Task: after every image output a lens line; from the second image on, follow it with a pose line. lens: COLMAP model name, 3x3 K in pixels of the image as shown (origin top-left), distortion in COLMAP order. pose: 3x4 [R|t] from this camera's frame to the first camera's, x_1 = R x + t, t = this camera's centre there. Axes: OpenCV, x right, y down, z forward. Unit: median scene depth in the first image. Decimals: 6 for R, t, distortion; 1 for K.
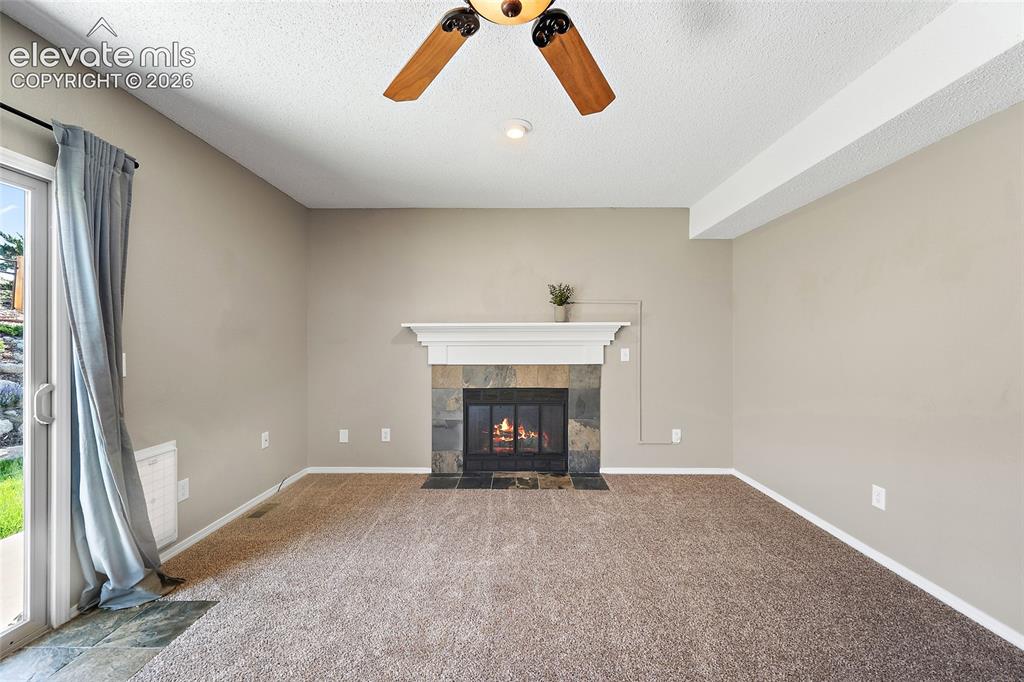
lens RADIAL K [[404.4, 0, 514.5], [0, 404.4, 340.9], [0, 0, 1]] dist [-0.003997, 0.001658]
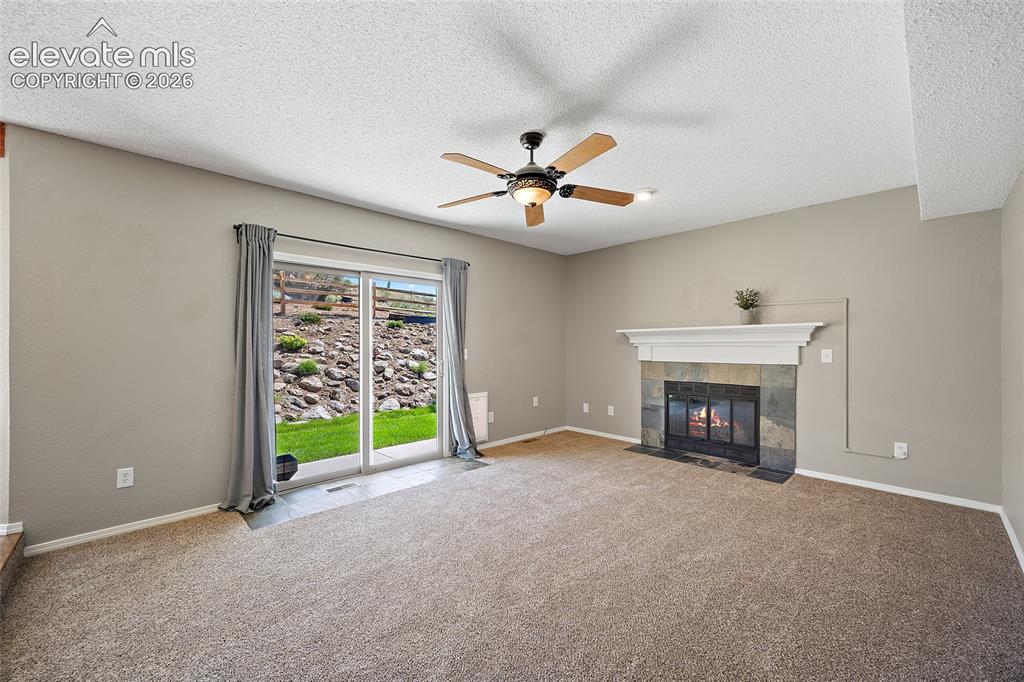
lens RADIAL K [[404.4, 0, 509.7], [0, 404.4, 344.5], [0, 0, 1]] dist [-0.003997, 0.001658]
pose [[0.690264, -0.002055, -0.723555, 0.457286], [0.005202, 0.999984, 0.002122, 0.001154], [0.723539, -0.005229, 0.690264, -0.209420]]
